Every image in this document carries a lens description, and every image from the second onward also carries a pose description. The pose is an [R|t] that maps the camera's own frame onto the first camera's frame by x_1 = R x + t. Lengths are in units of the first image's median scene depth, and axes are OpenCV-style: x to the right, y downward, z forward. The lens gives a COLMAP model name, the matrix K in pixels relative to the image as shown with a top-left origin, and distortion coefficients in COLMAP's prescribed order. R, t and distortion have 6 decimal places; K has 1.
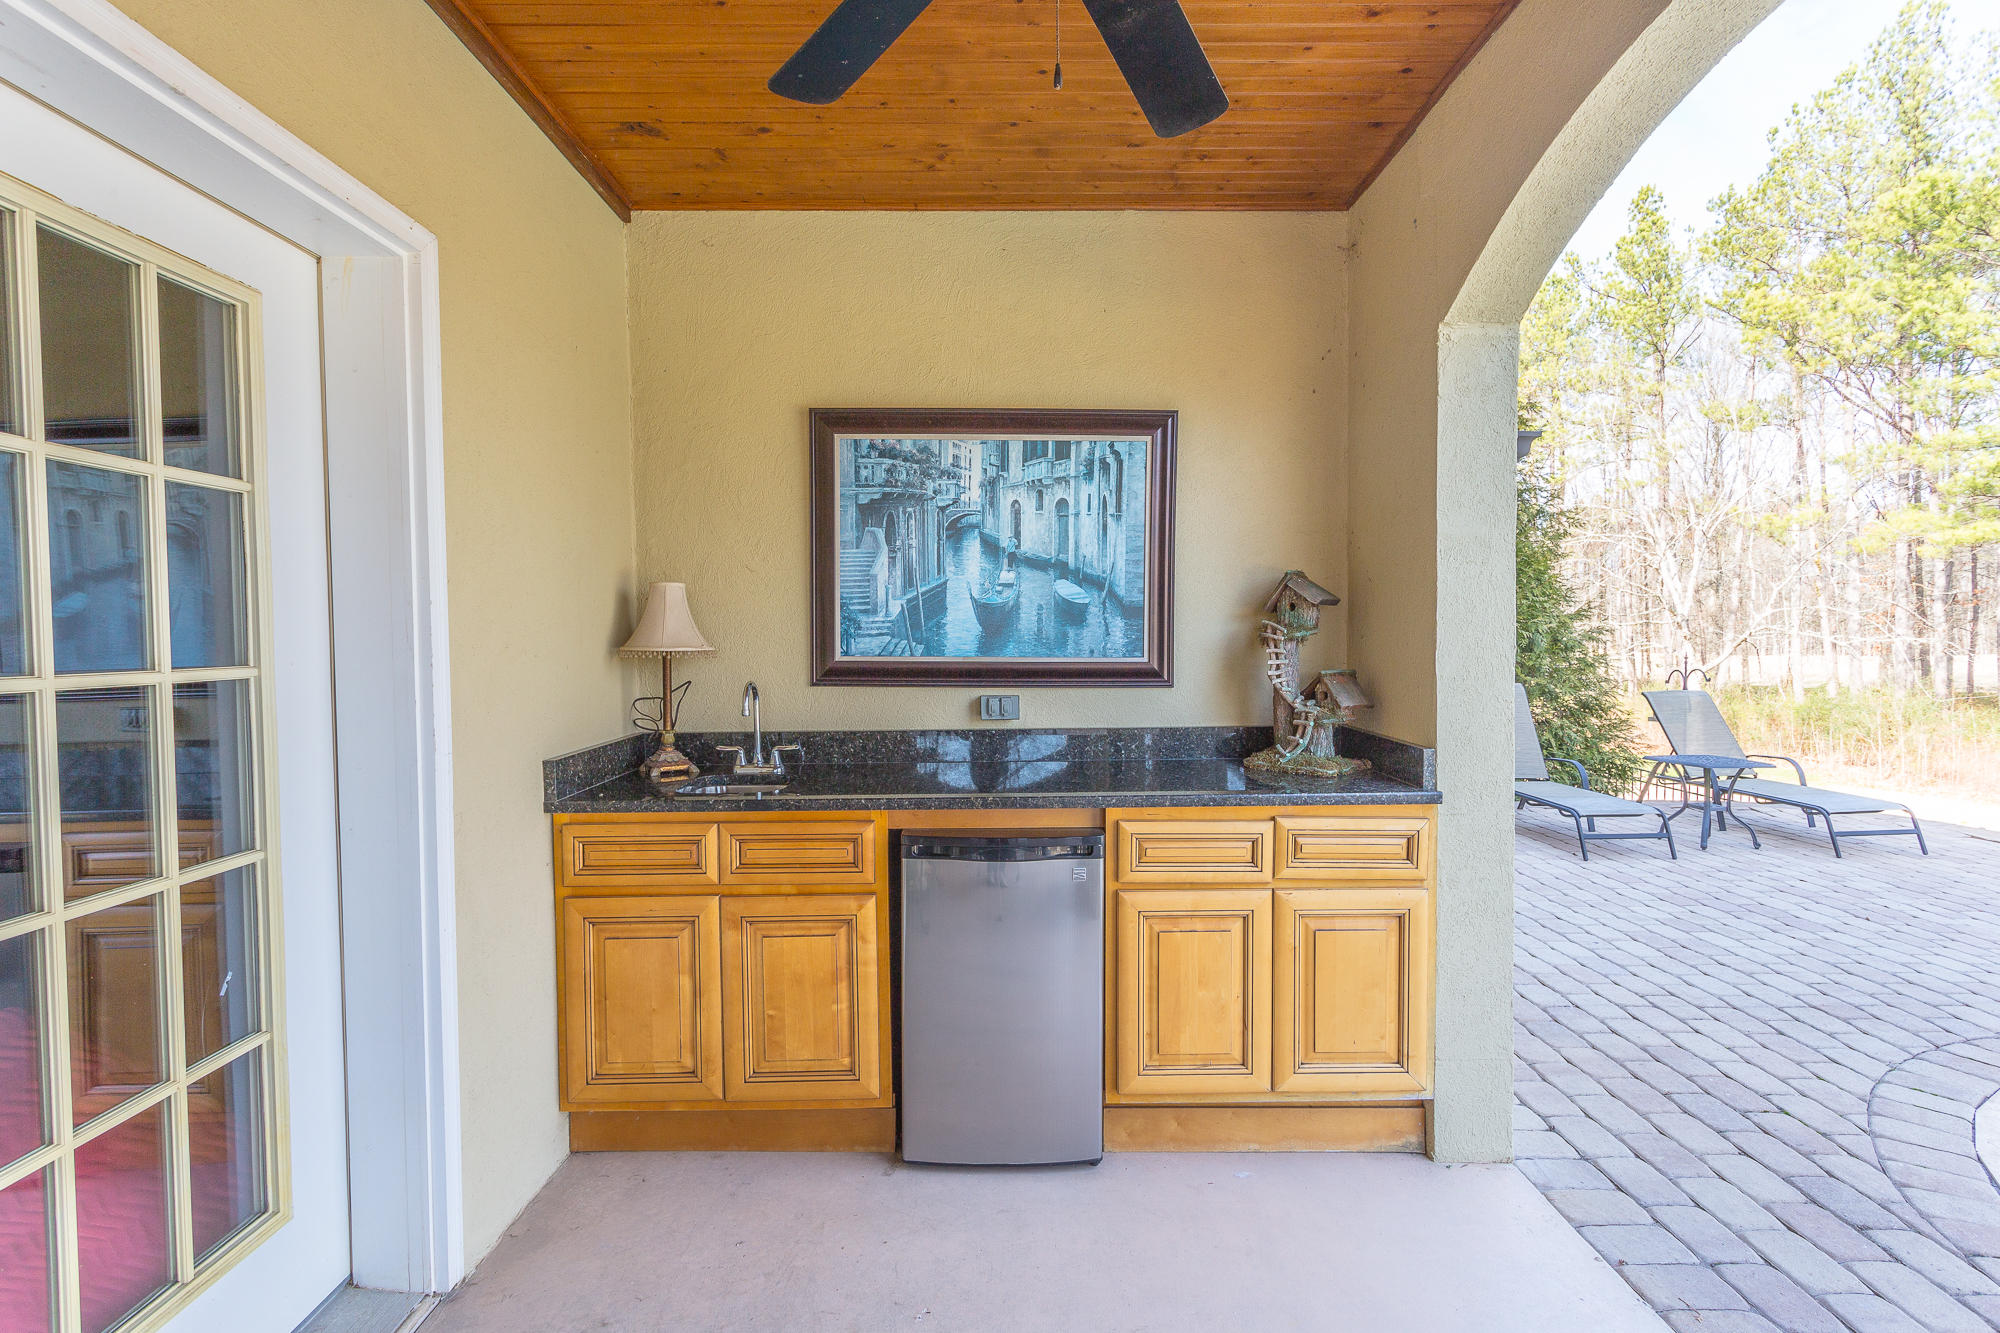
lens RADIAL K [[947.0, 0, 1002.2], [0, 947.0, 660.1], [0, 0, 1]] dist [0.000956, 0.002235]
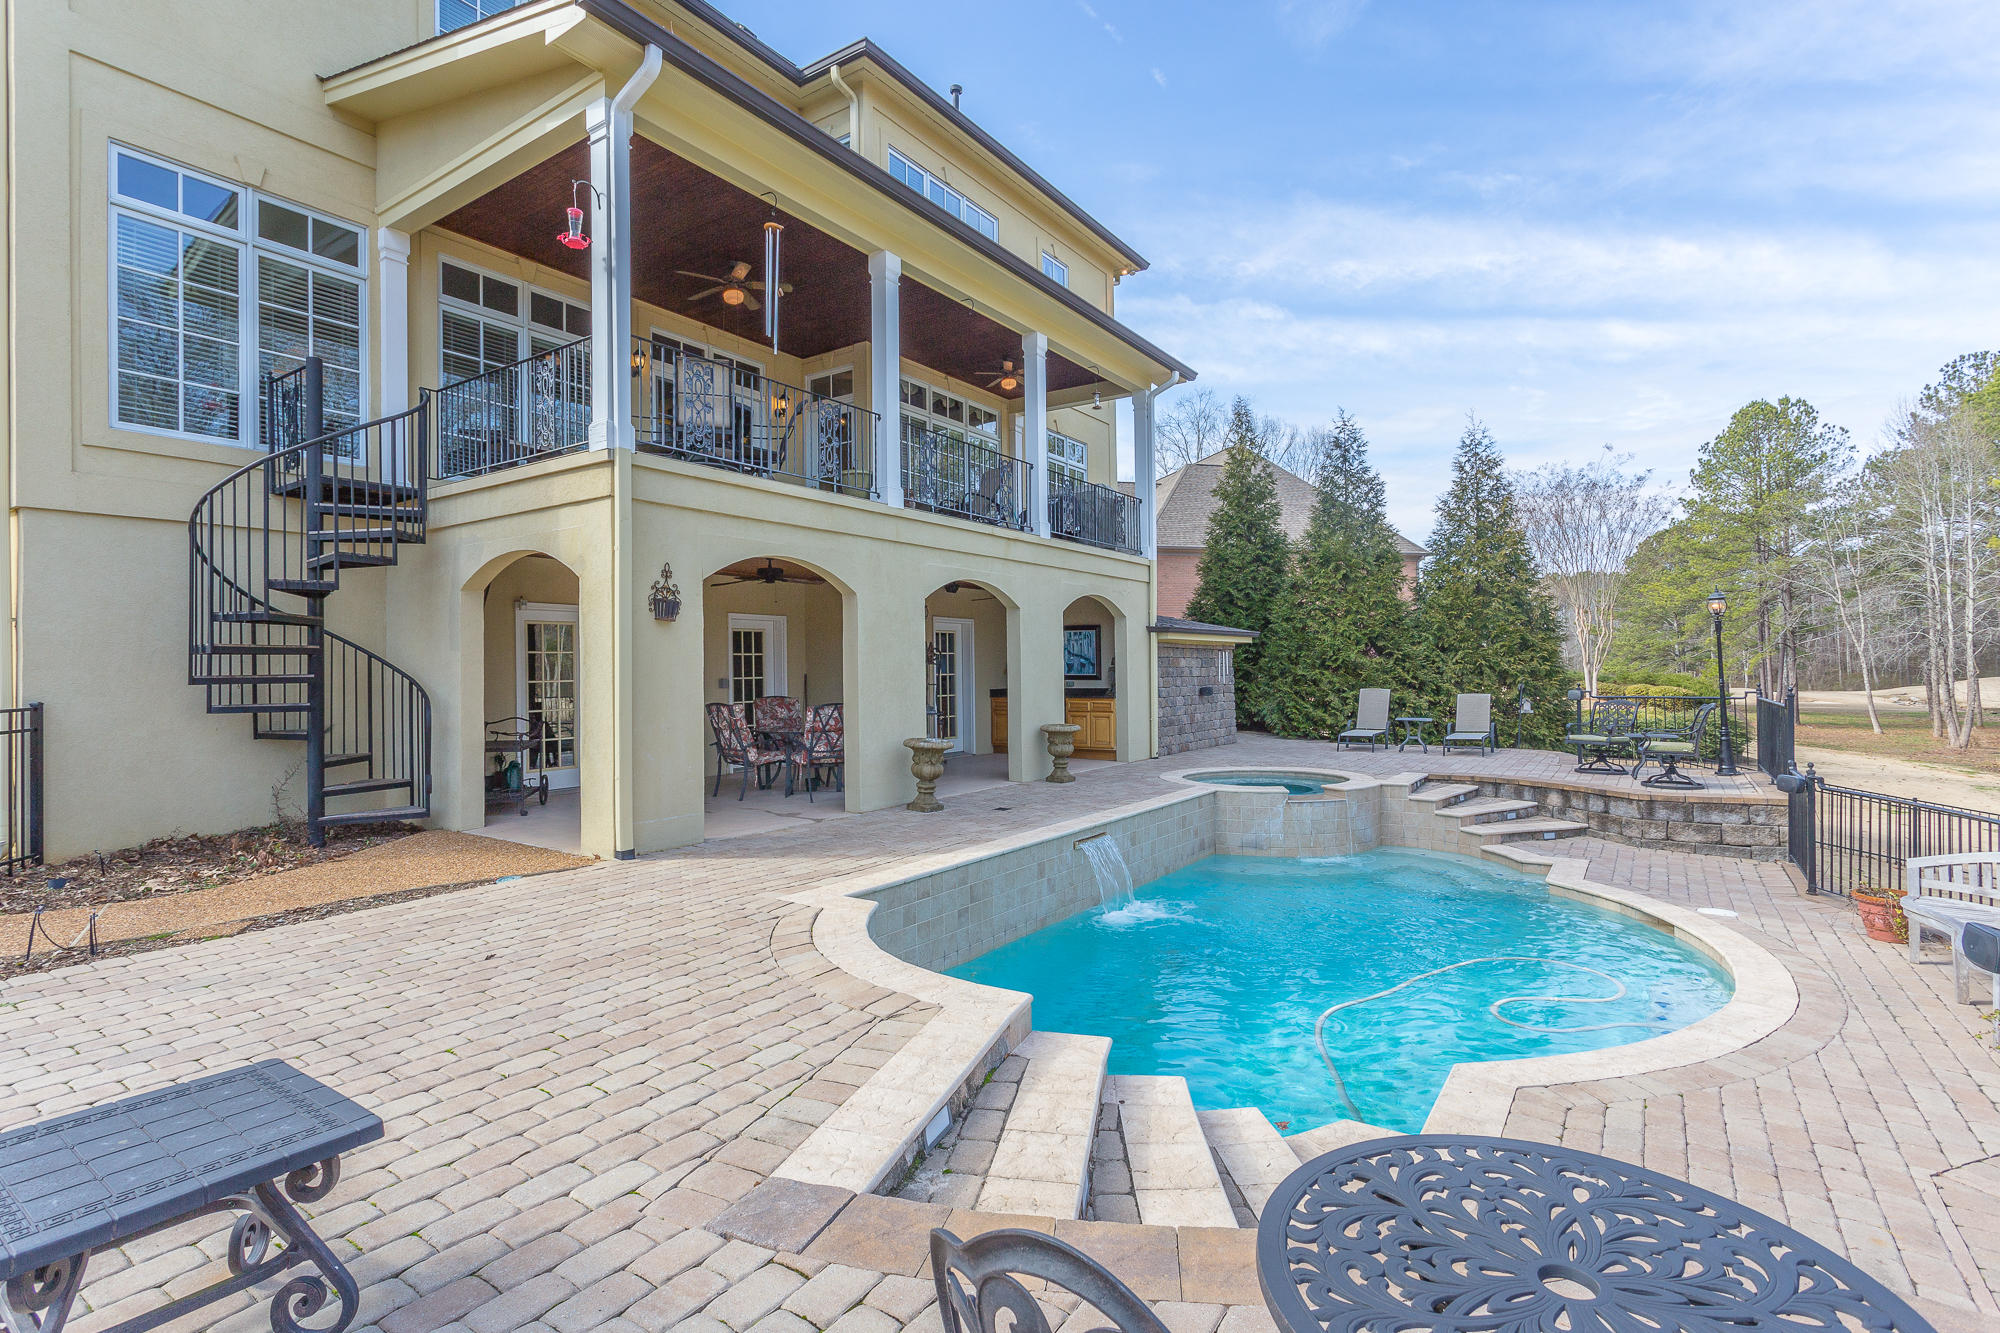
lens RADIAL K [[957.6, 0, 1001.1], [0, 957.6, 661.4], [0, 0, 1]] dist [0.008158, 0.000695]
pose [[0.818091, -0.006472, -0.575052, 2.660264], [-0.013595, 0.999440, -0.030588, 0.092402], [0.574928, 0.032842, 0.817545, -3.427412]]
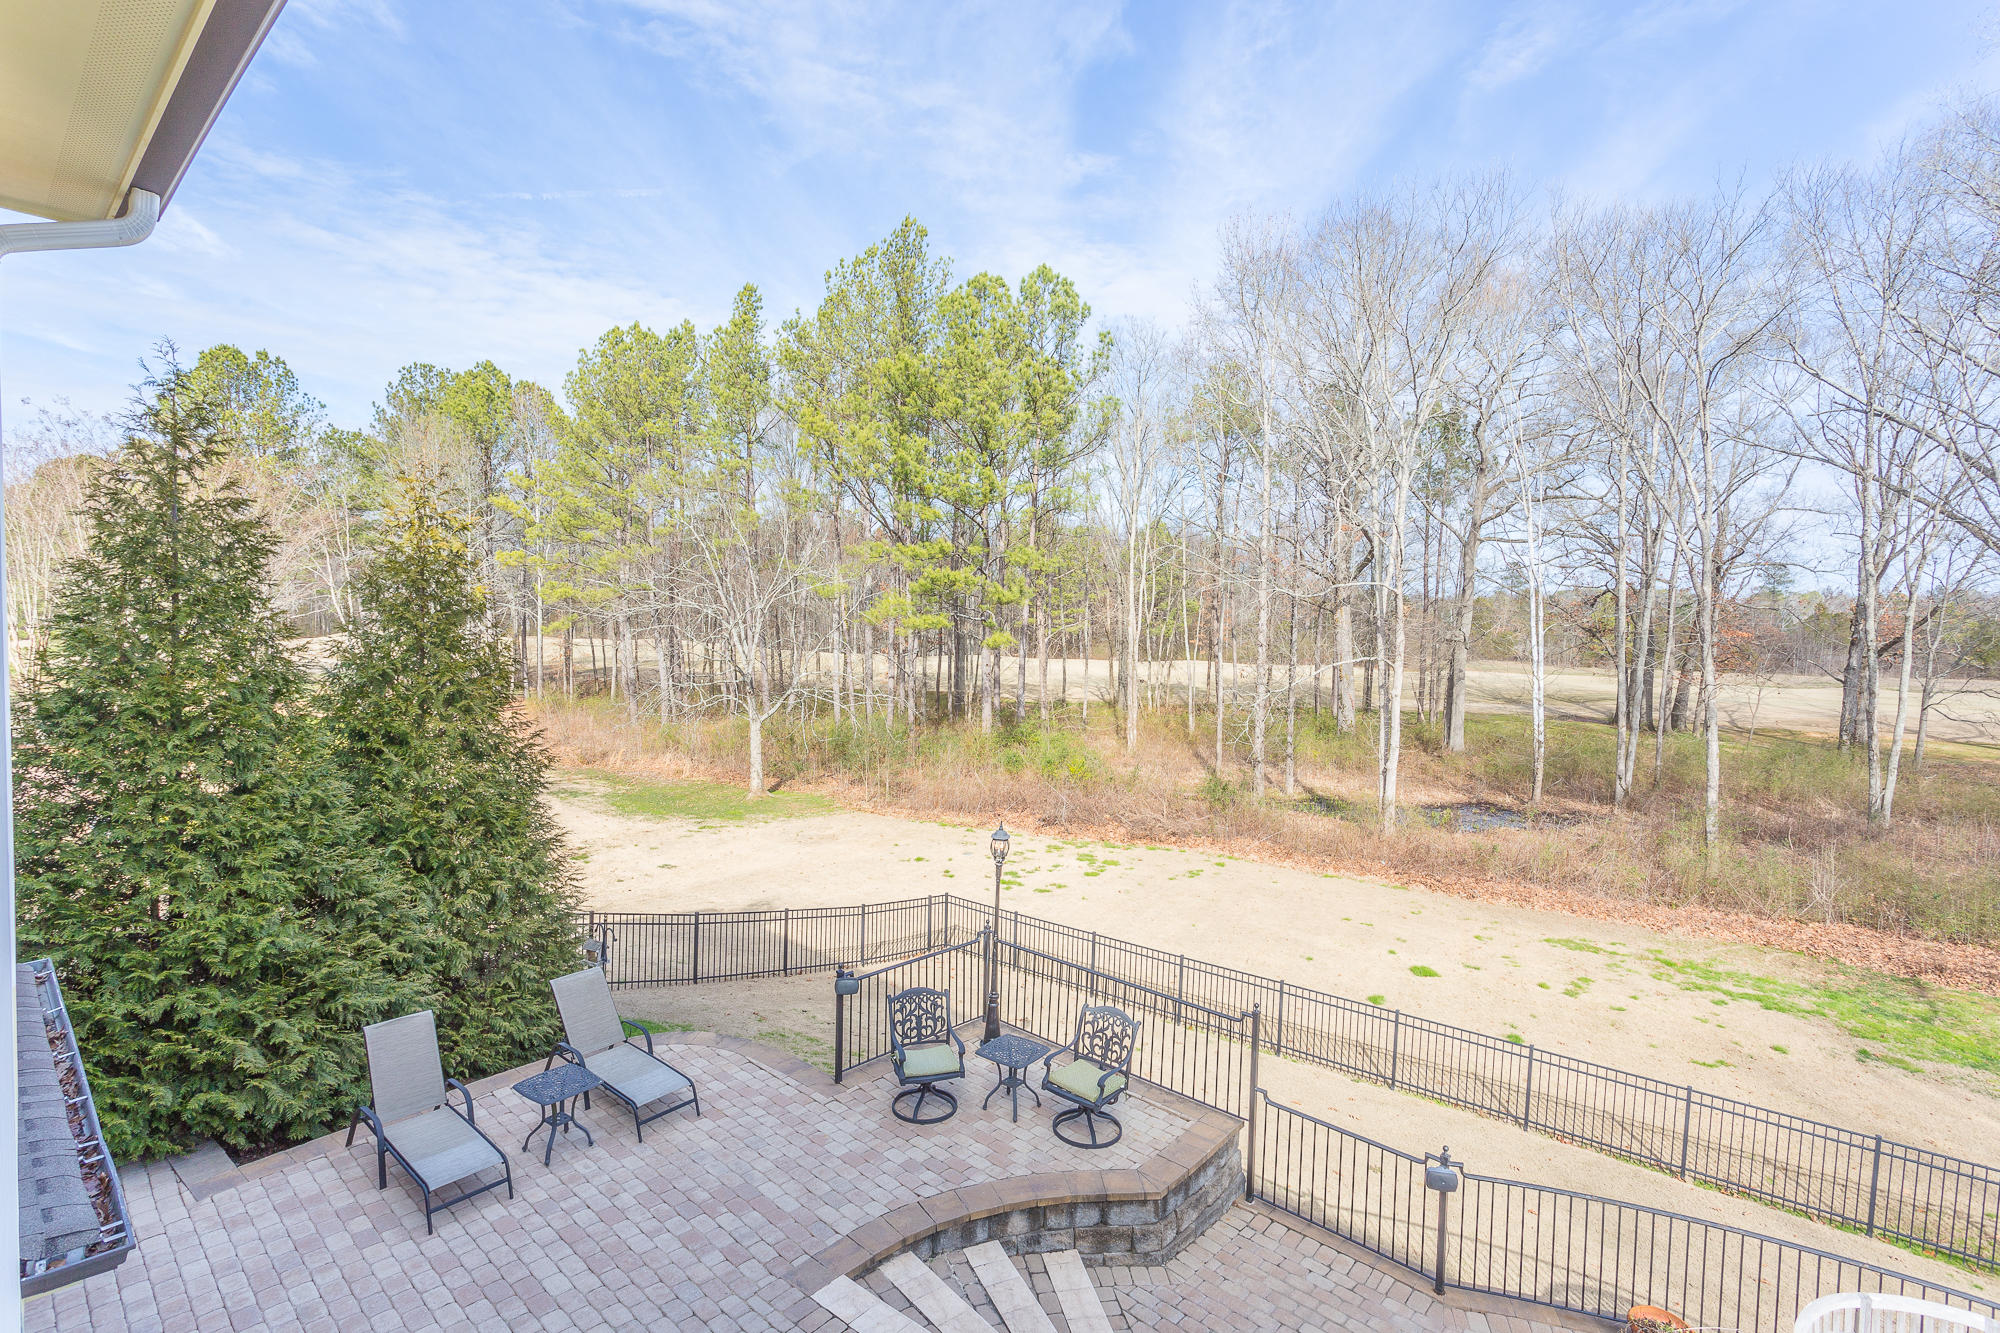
lens RADIAL K [[945.1, 0, 1002.2], [0, 945.1, 660.4], [0, 0, 1]] dist [0.000257, 0.001300]
pose [[0.679231, -0.013011, 0.733809, 0.462468], [-0.008735, 0.999629, 0.025809, -1.016594], [-0.733873, -0.023941, 0.678865, -0.573056]]
